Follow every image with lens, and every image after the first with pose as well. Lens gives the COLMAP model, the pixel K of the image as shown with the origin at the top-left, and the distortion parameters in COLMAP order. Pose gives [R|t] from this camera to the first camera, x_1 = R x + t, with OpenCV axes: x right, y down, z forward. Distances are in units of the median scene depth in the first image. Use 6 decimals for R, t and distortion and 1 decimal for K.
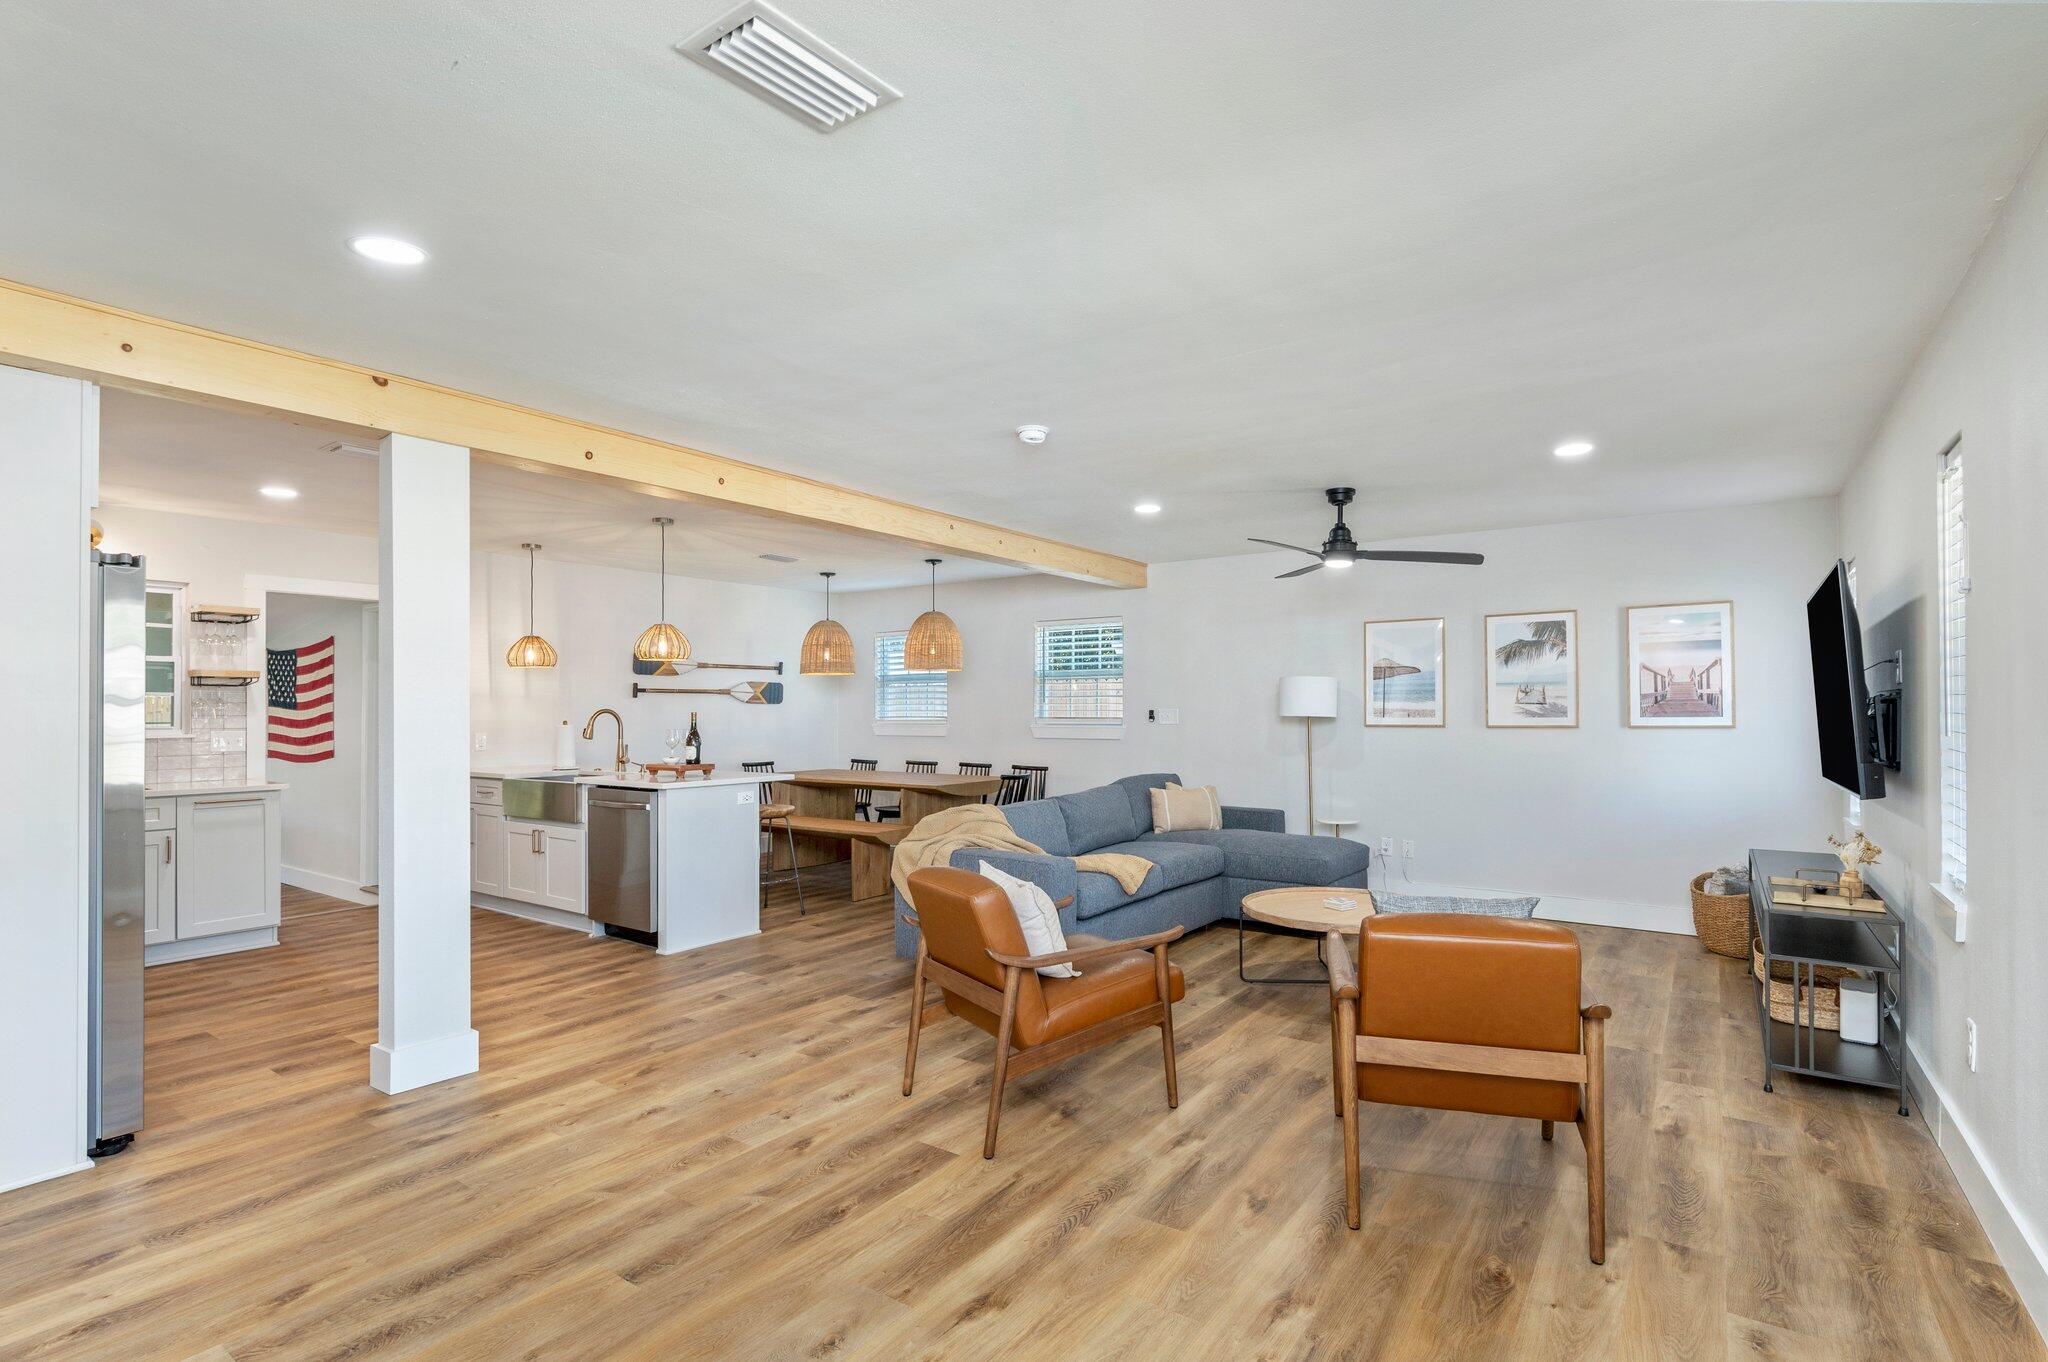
lens RADIAL K [[961.1, 0, 1048.7], [0, 961.1, 693.6], [0, 0, 1]] dist [-0.004877, 0.000148]
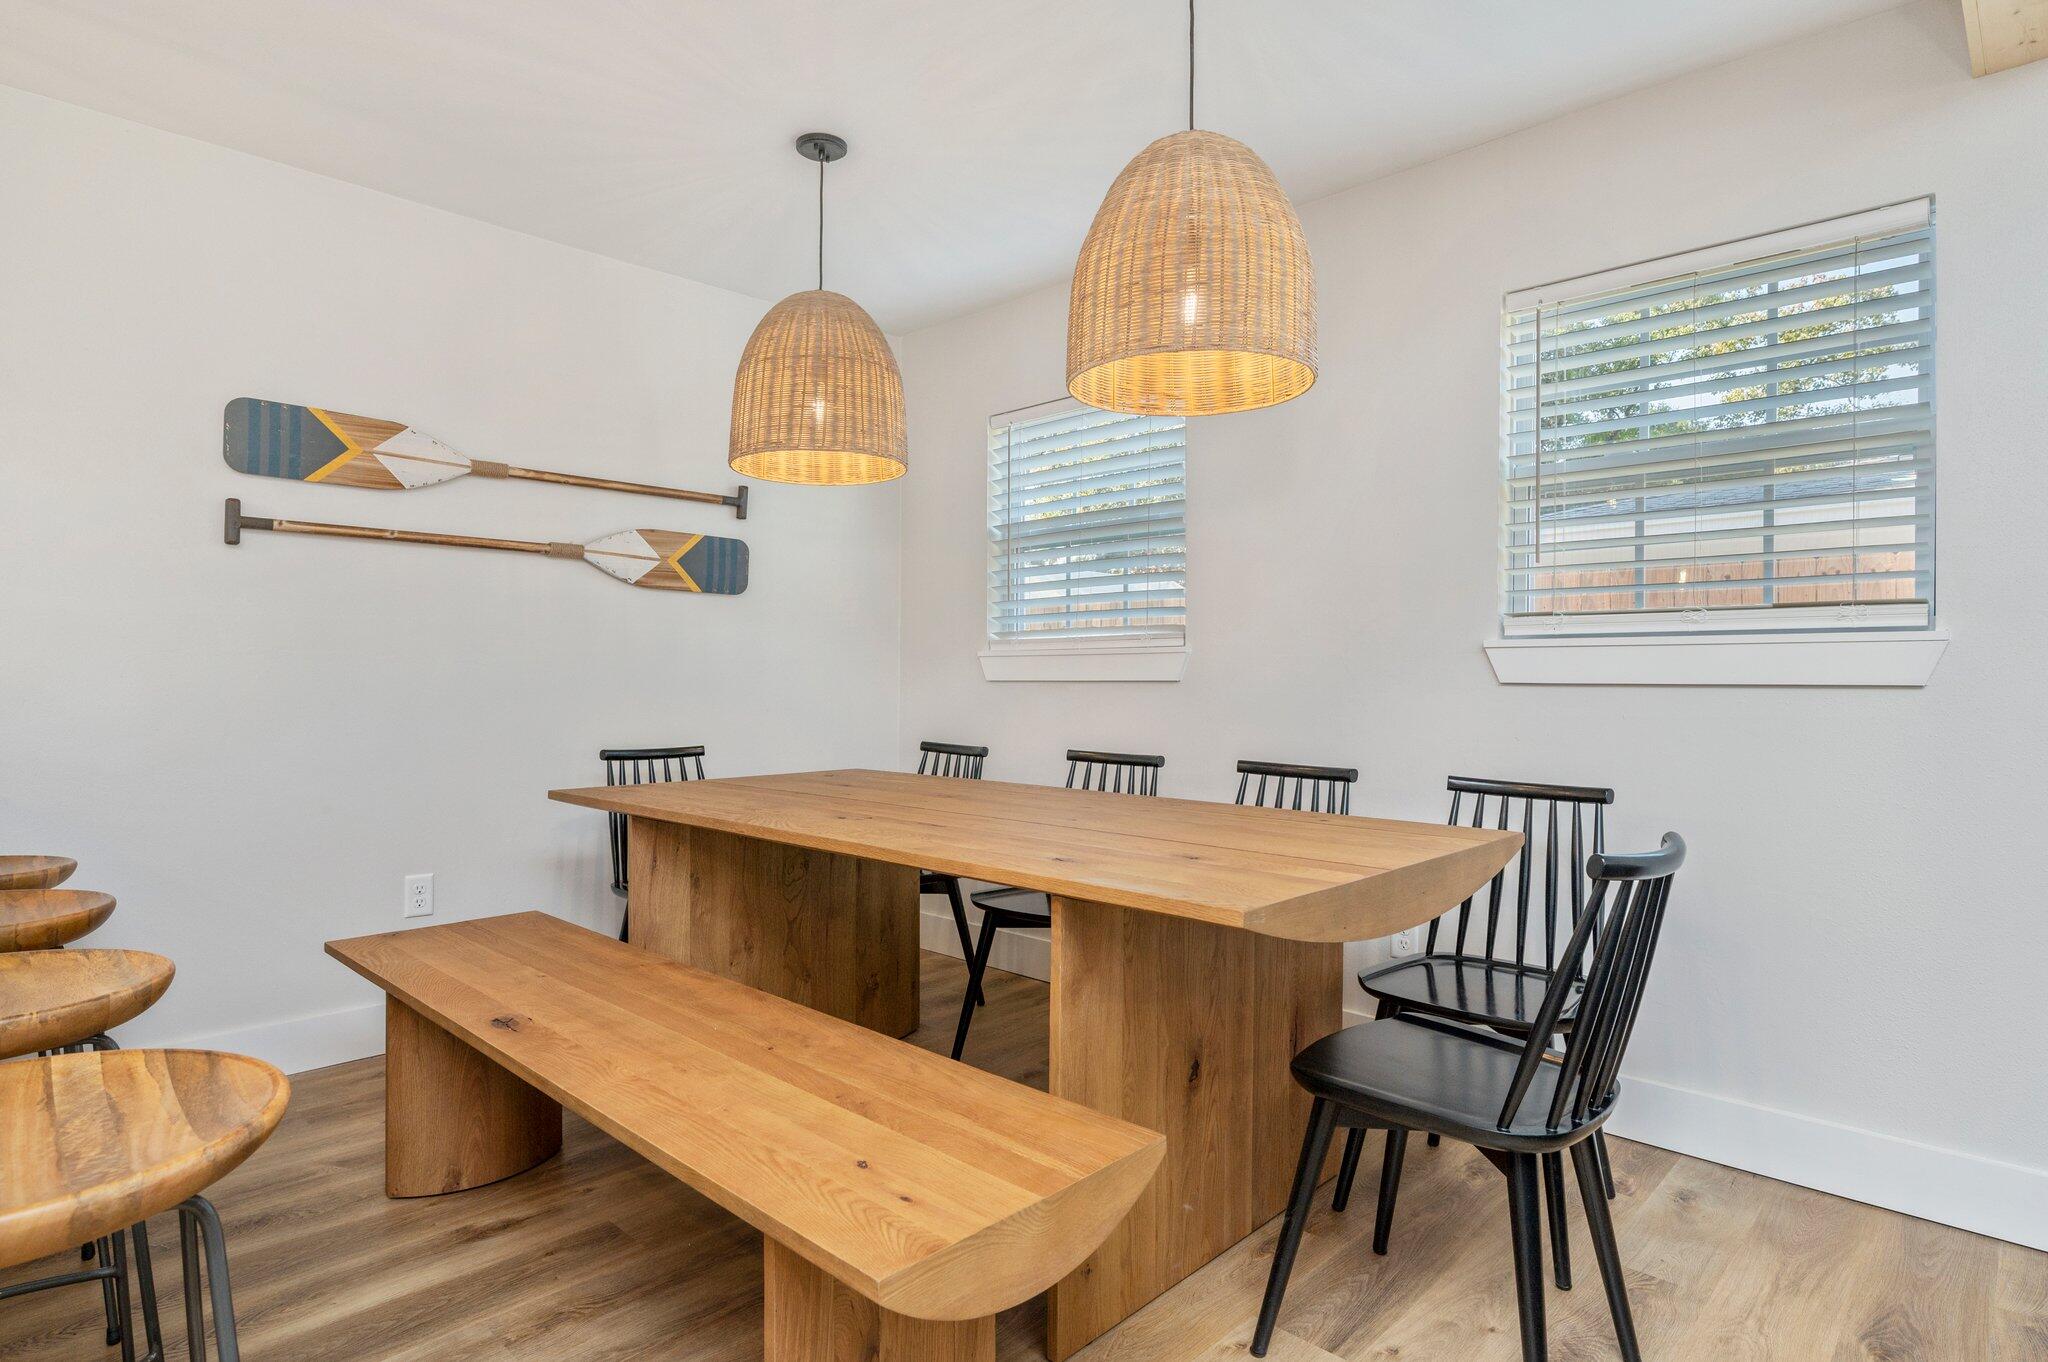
lens RADIAL K [[1080.9, 0, 1073.2], [0, 1080.9, 682.2], [0, 0, 1]] dist [-0.001988, 0.000552]
pose [[0.990468, 0.008372, -0.137485, -0.138991], [-0.005008, 0.999680, 0.024797, 0.055504], [0.137649, -0.023872, 0.990193, 0.941878]]
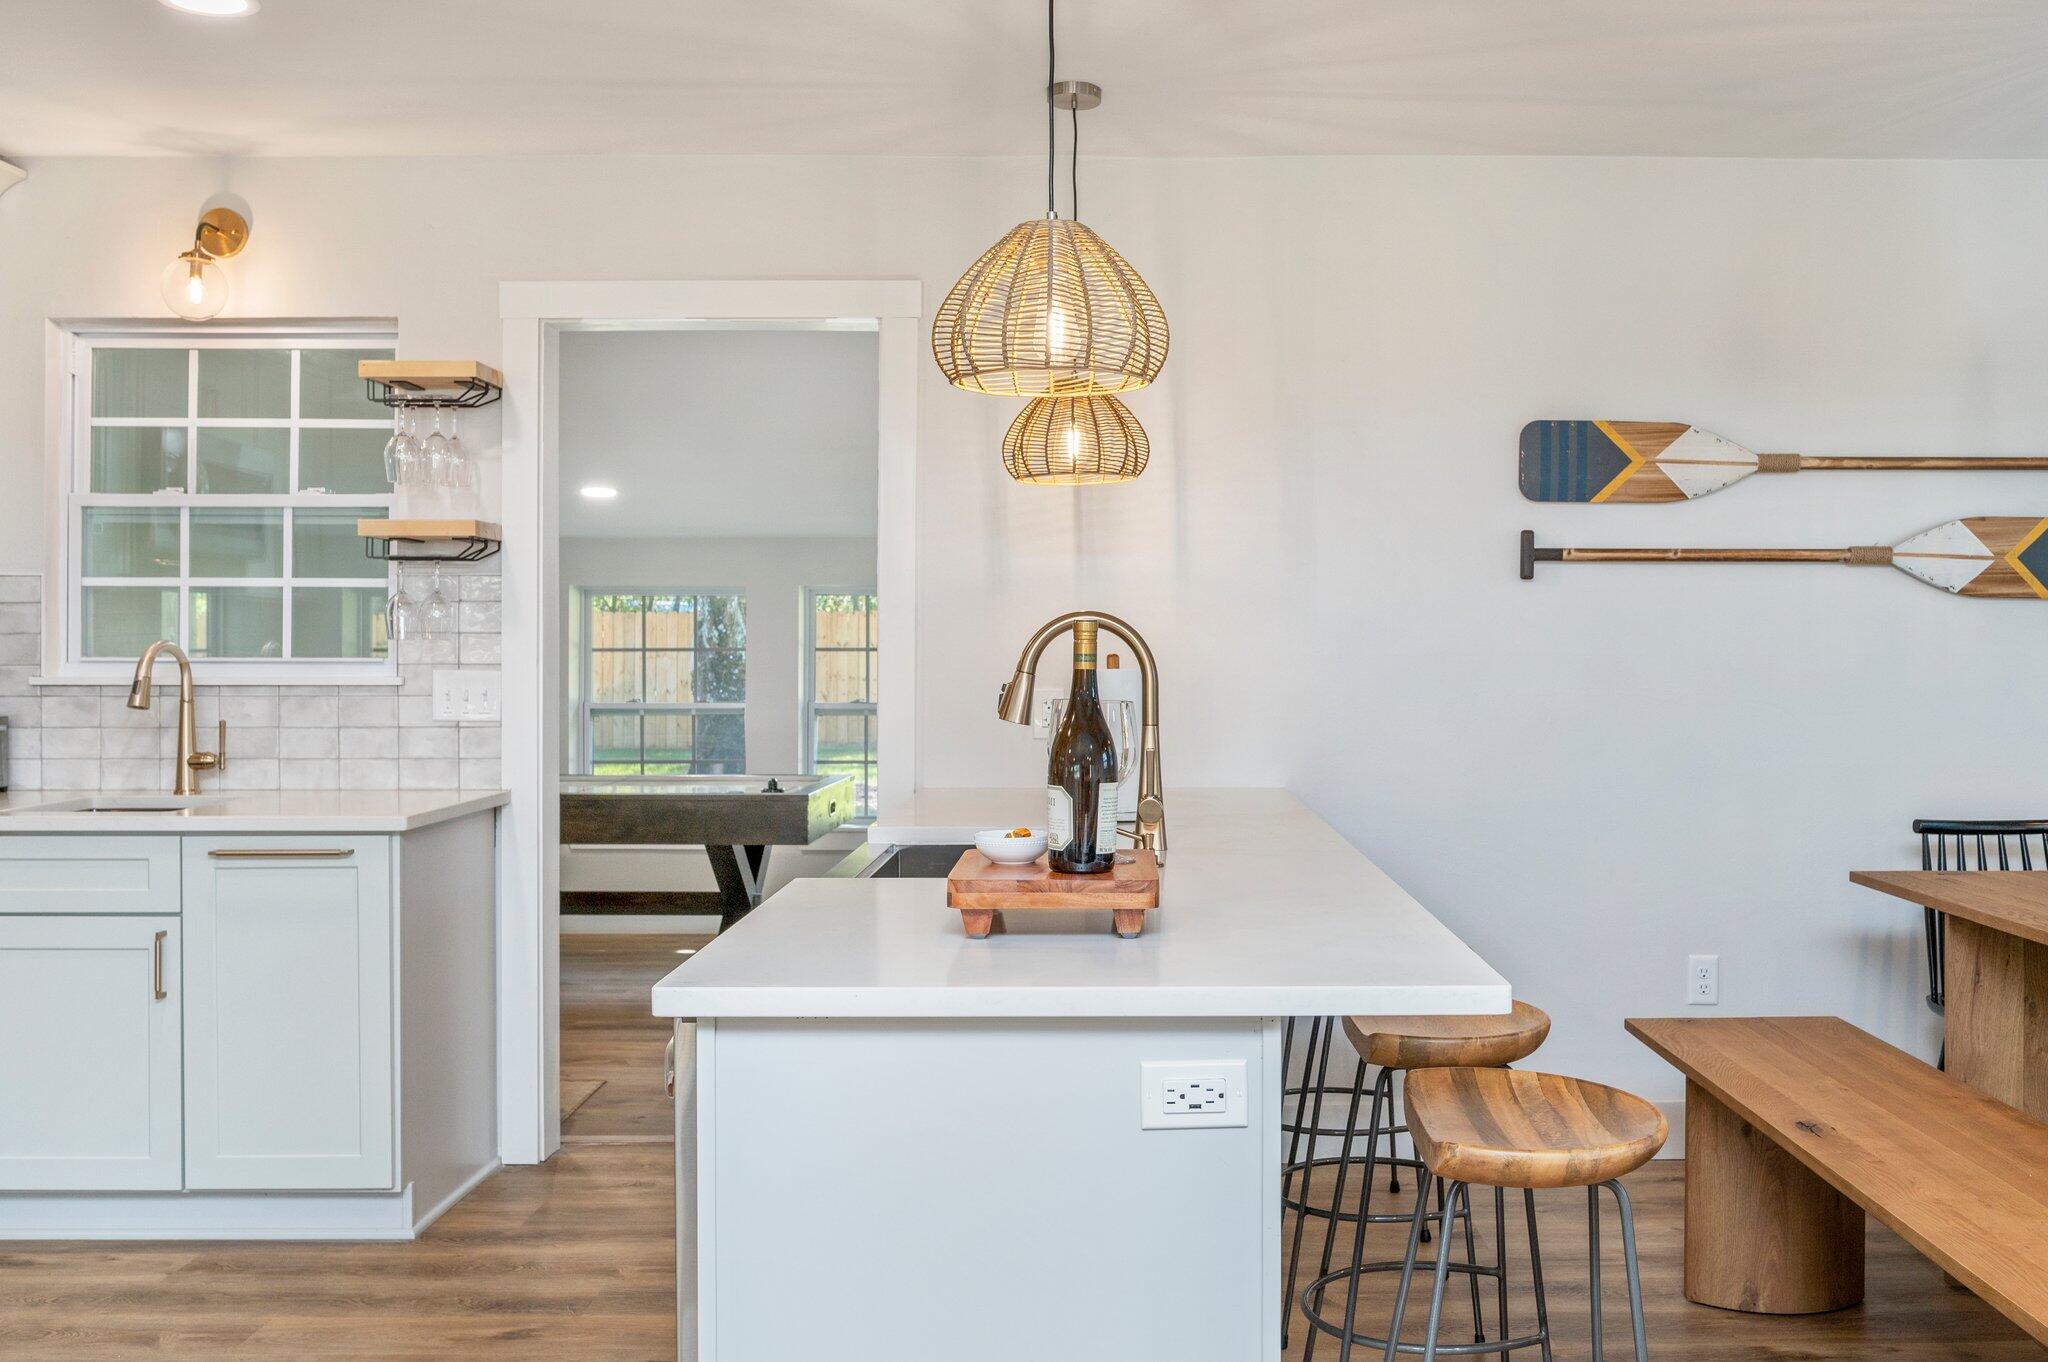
lens RADIAL K [[1861.3, 0, 1156.5], [0, 1861.3, 611.4], [0, 0, 1]] dist [-0.047748, 0.008518]
pose [[0.585208, -0.005833, -0.810862, -0.034820], [0.012149, 0.999925, 0.001575, 0.016670], [0.810792, -0.010772, 0.585235, 0.782645]]
